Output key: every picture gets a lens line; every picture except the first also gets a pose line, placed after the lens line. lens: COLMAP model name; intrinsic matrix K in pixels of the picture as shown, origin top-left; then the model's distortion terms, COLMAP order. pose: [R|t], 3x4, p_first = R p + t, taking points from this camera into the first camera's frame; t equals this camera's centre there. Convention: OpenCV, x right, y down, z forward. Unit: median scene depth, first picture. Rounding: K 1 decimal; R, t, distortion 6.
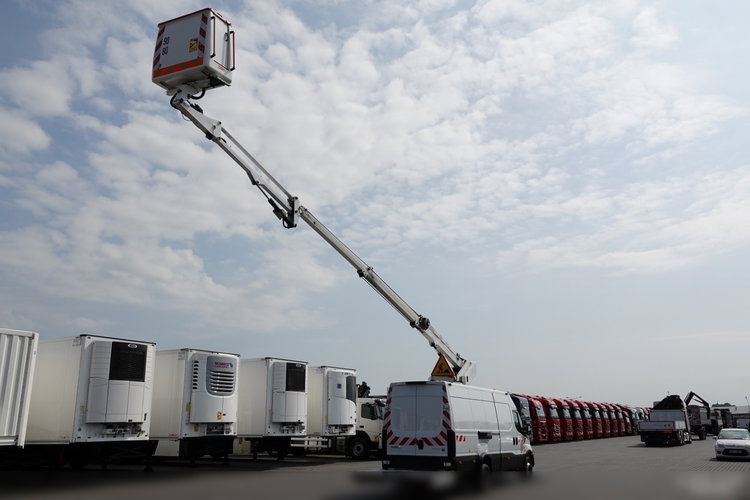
lens RADIAL K [[665.2, 0, 378.2], [0, 665.2, 245.4], [0, 0, 1]] dist [0.044824, 0.019104]
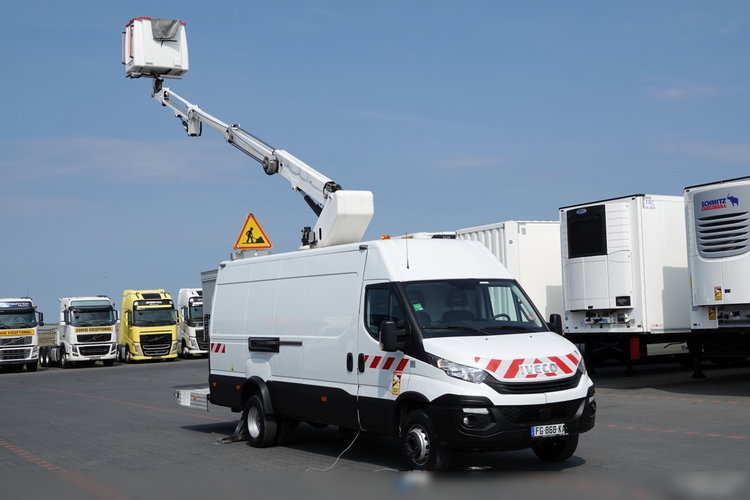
lens RADIAL K [[1049.7, 0, 374.9], [0, 1049.7, 254.3], [0, 0, 1]] dist [0.047511, 0.000000]
pose [[-0.518921, -0.036445, -0.854045, 0.879590], [0.256391, 0.946456, -0.196173, 0.428586], [0.815466, -0.320768, -0.481791, 1.593284]]
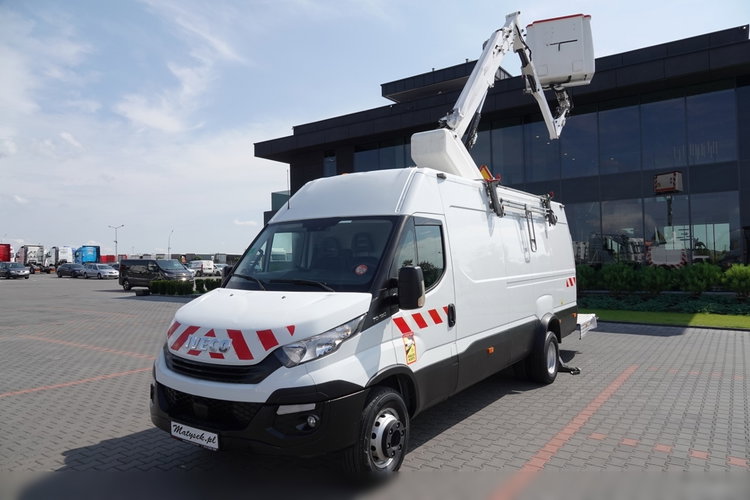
lens RADIAL K [[522.8, 0, 380.2], [0, 522.8, 250.6], [0, 0, 1]] dist [0.017696, -0.005518]
pose [[-0.995466, 0.000791, 0.095116, 0.158541], [-0.025391, 0.961471, -0.273732, 0.415111], [-0.091668, -0.274906, -0.957091, 1.561426]]
